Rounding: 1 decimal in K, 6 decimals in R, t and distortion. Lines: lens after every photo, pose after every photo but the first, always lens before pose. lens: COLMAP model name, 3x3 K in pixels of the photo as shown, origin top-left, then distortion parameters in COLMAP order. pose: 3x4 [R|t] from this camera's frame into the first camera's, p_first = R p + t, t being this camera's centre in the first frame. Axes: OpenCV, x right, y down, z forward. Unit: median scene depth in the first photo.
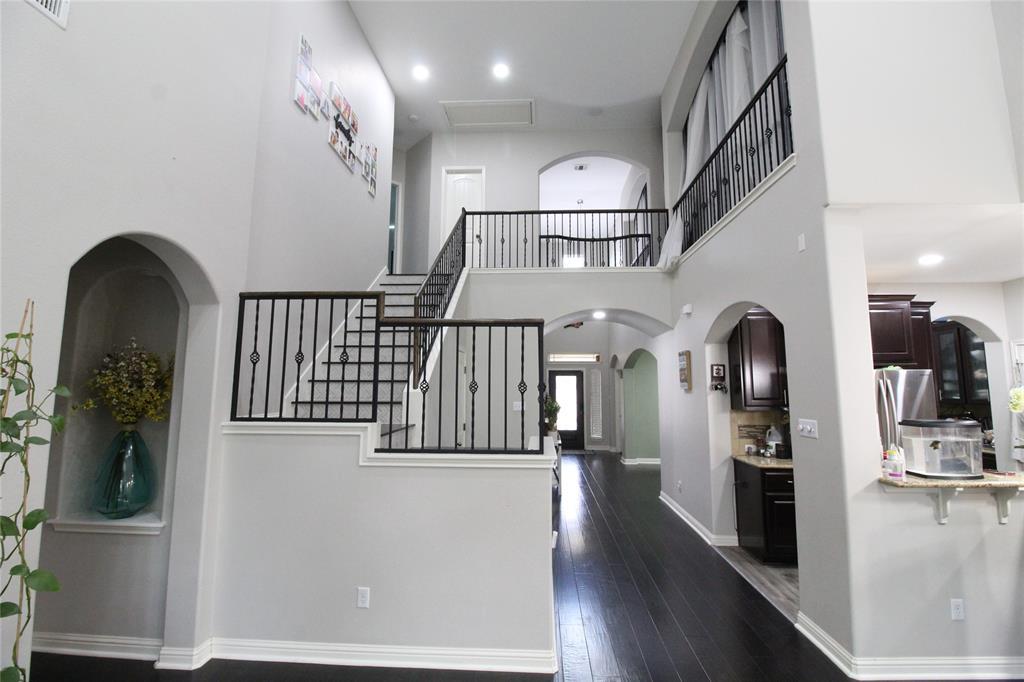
lens RADIAL K [[476.2, 0, 512.5], [0, 476.2, 334.7], [0, 0, 1]] dist [-0.018800, 0.000240]
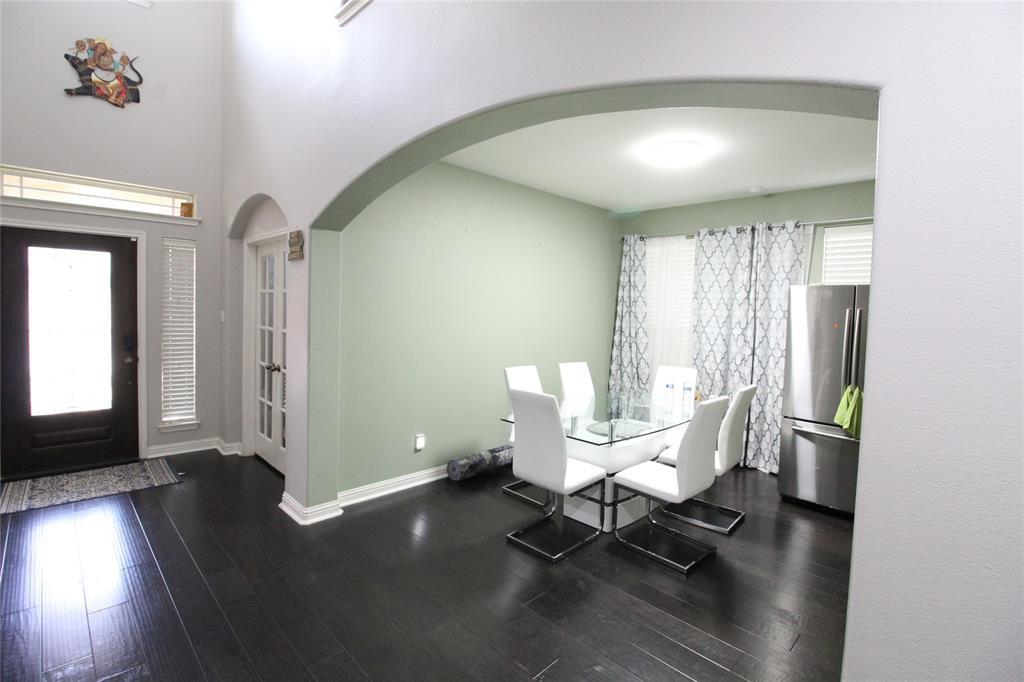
lens RADIAL K [[476.2, 0, 518.3], [0, 476.2, 333.1], [0, 0, 1]] dist [-0.018800, 0.000240]
pose [[0.665135, -0.023280, 0.746360, 0.077576], [-0.115509, 0.984276, 0.133639, 0.065789], [-0.737735, -0.175099, 0.651987, 0.567874]]
